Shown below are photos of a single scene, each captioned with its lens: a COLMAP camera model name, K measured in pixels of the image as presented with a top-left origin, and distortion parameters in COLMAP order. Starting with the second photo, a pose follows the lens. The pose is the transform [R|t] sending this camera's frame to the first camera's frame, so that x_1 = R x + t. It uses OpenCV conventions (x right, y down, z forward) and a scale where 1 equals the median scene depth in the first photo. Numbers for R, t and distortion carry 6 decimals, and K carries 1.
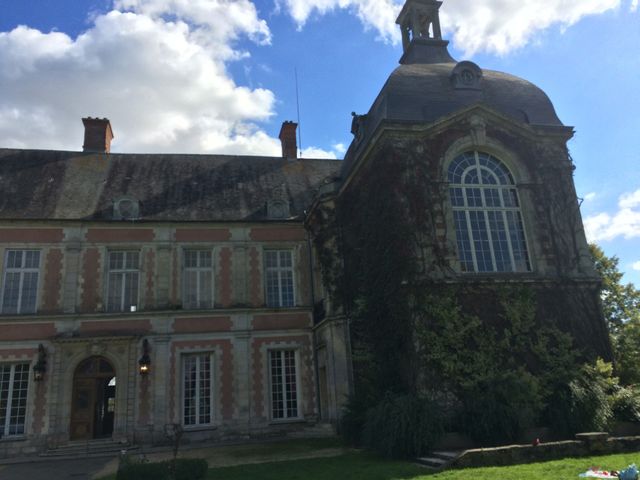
lens RADIAL K [[547.9, 0, 320.0], [0, 547.9, 240.0], [0, 0, 1]] dist [0.044918, -0.001757]
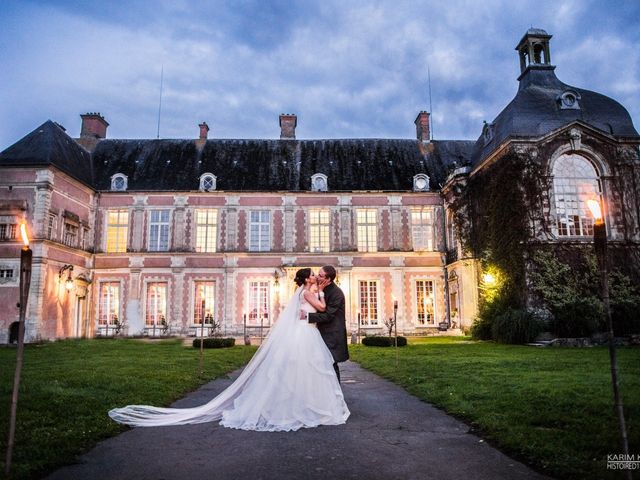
lens RADIAL K [[512.5, 0, 311.1], [0, 512.5, 243.4], [0, 0, 1]] dist [-0.022900, 0.000749]
pose [[0.983842, 0.025124, -0.177270, -0.163662], [-0.001962, 0.991559, 0.129641, -0.098500], [0.179030, -0.127198, 0.975586, -0.498773]]
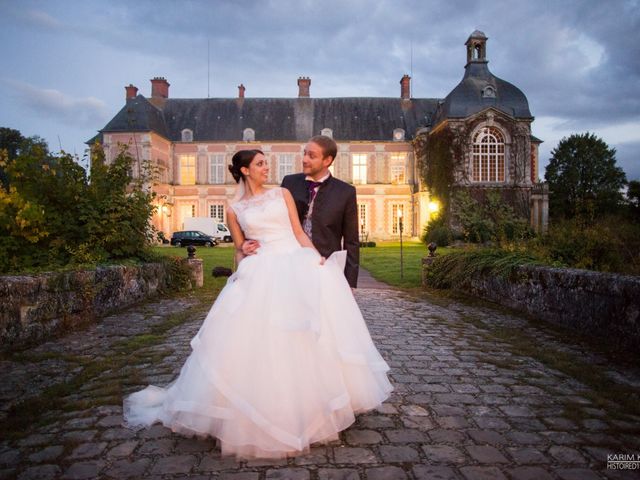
lens RADIAL K [[547.9, 0, 320.0], [0, 547.9, 240.0], [0, 0, 1]] dist [0.044918, -0.001757]
pose [[0.983216, 0.060485, -0.172128, 0.013587], [-0.005531, 0.952895, 0.303249, -0.414176], [0.182362, -0.297207, 0.937236, -1.460755]]
